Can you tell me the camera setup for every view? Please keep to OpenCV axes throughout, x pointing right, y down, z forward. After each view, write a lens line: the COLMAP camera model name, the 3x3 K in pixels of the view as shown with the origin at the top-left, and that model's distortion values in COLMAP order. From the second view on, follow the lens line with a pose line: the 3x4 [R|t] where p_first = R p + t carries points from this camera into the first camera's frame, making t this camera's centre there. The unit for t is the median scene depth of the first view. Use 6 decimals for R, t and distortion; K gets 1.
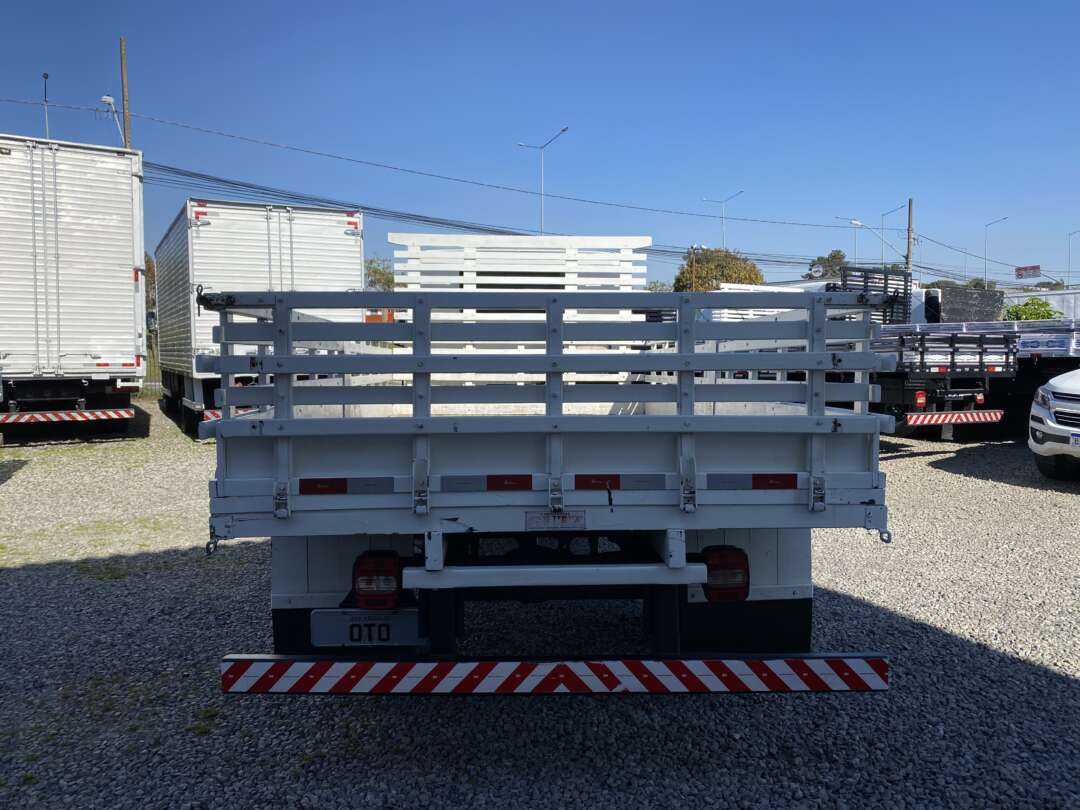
lens RADIAL K [[818.0, 0, 543.7], [0, 818.0, 390.4], [0, 0, 1]] dist [0.000810, -0.008736]
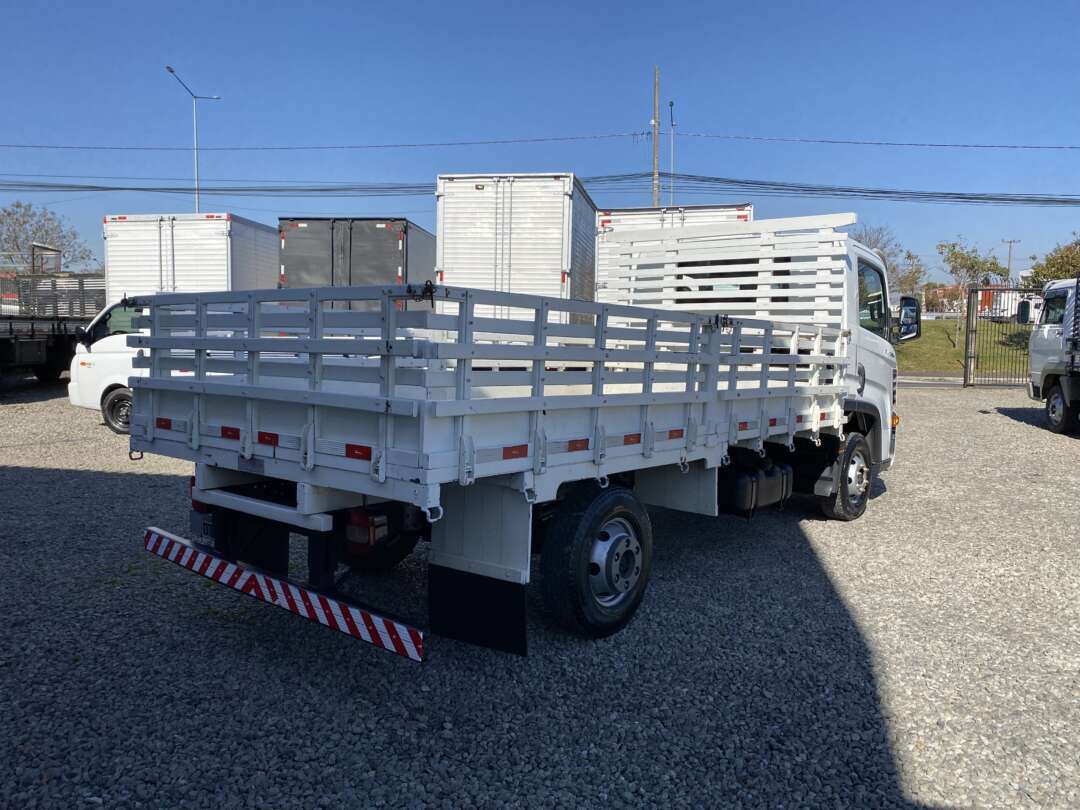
lens RADIAL K [[807.8, 0, 540.0], [0, 807.8, 405.0], [0, 0, 1]] dist [0.012883, -0.002627]
pose [[0.743522, 0.063001, -0.665737, 0.920557], [-0.043859, 0.998003, 0.045461, -0.012755], [0.667271, -0.004602, 0.744800, 0.255501]]
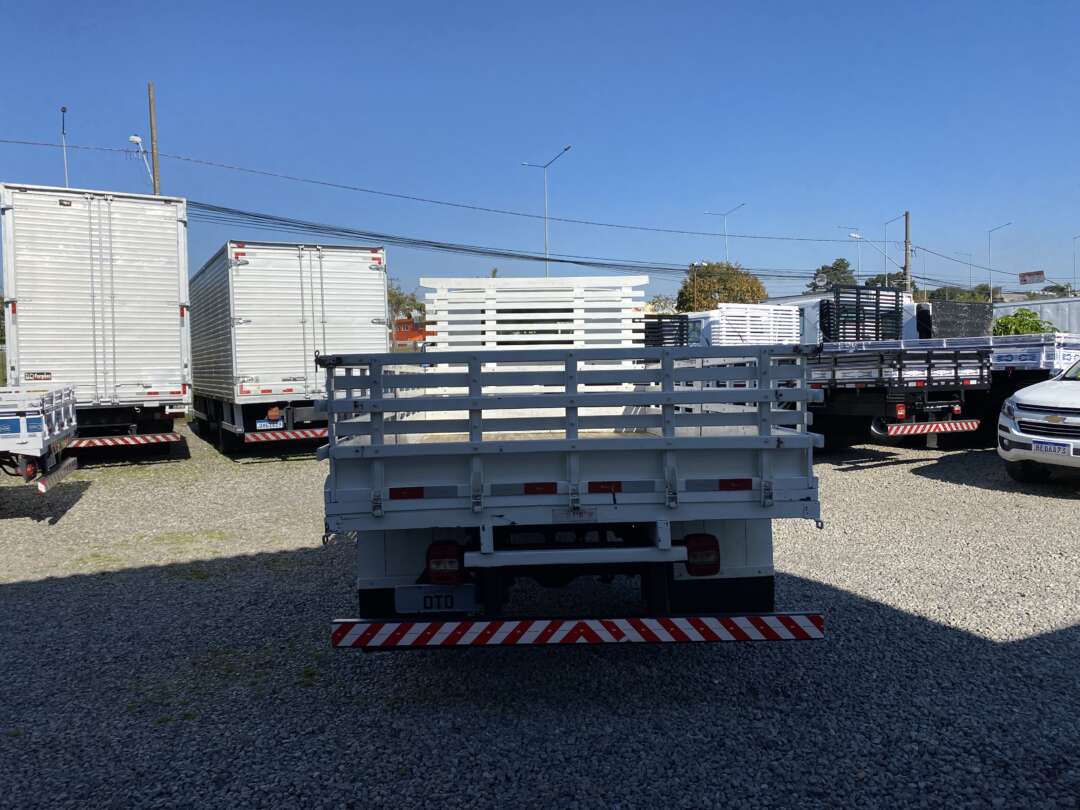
lens RADIAL K [[813.9, 0, 537.4], [0, 813.9, 385.1], [0, 0, 1]] dist [0.033519, -0.088608]
pose [[0.999700, -0.018798, -0.015696, -0.016889], [0.018424, 0.999550, -0.023670, -0.021202], [0.016133, 0.023374, 0.999597, -0.276802]]
